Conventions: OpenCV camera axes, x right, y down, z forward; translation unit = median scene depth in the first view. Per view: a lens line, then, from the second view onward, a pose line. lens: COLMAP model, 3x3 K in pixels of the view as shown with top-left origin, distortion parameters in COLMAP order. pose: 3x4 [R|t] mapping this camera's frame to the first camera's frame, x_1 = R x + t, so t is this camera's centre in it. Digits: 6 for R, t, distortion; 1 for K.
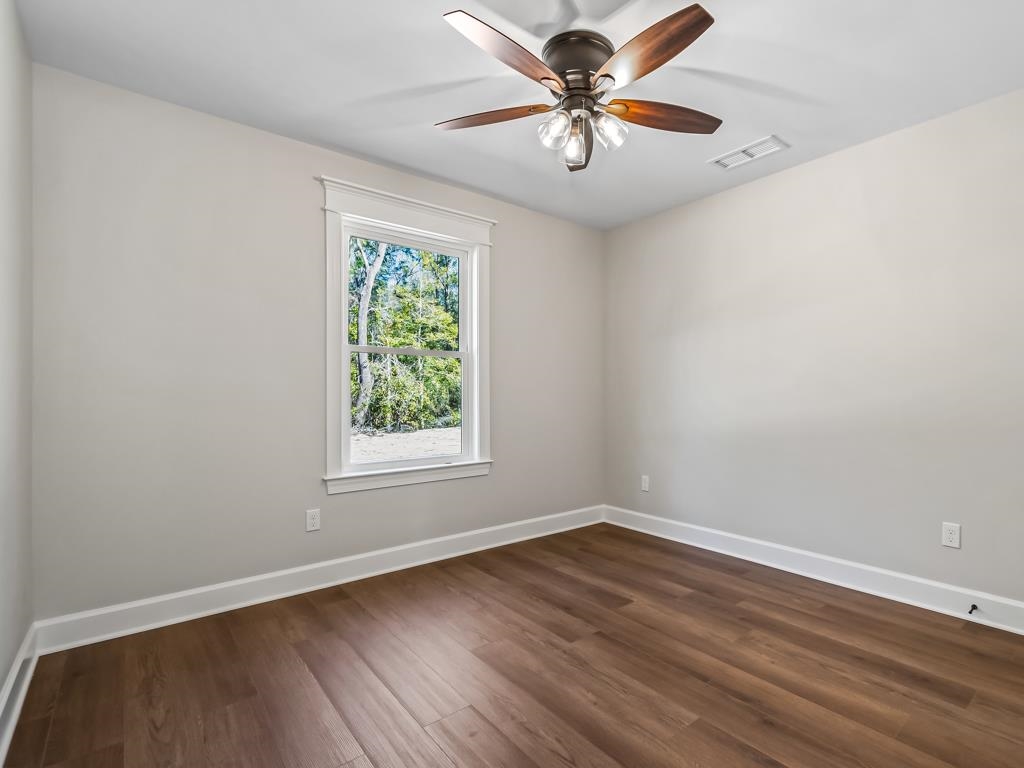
lens RADIAL K [[505.0, 0, 505.3], [0, 505.0, 391.2], [0, 0, 1]] dist [0.004240, 0.001819]
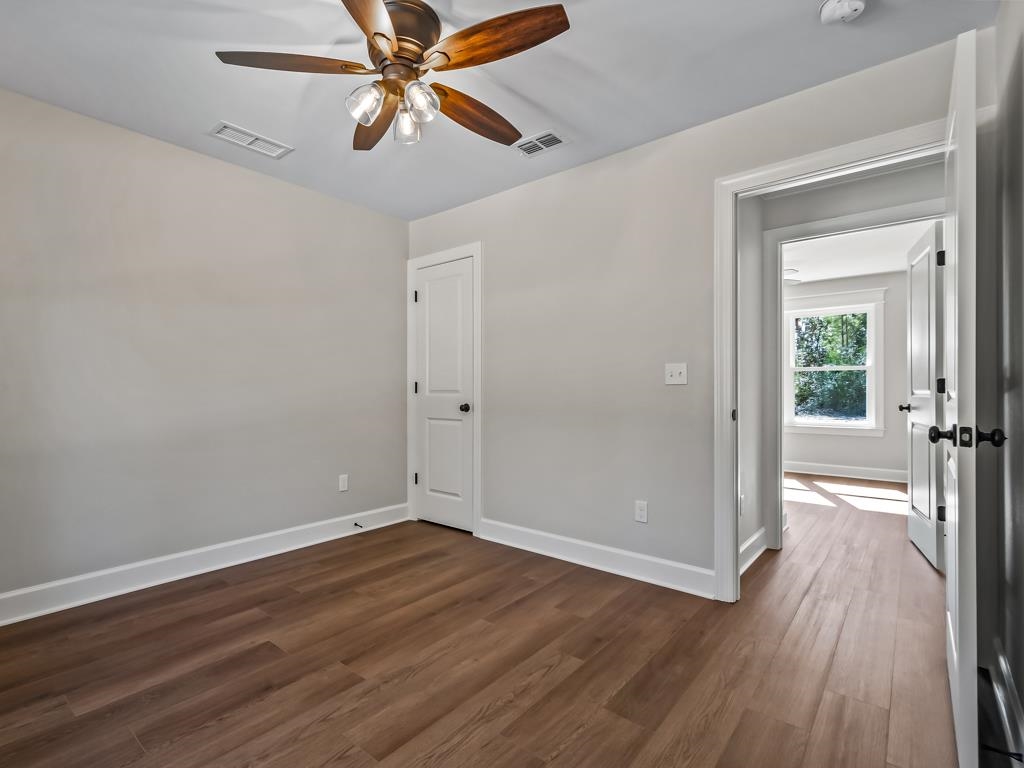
lens RADIAL K [[505.0, 0, 498.4], [0, 505.0, 385.6], [0, 0, 1]] dist [0.004240, 0.001819]
pose [[-0.241475, 0.008726, 0.970368, -0.712027], [-0.005990, 0.999927, -0.010482, -0.002114], [-0.970388, -0.008344, -0.241406, 0.906504]]
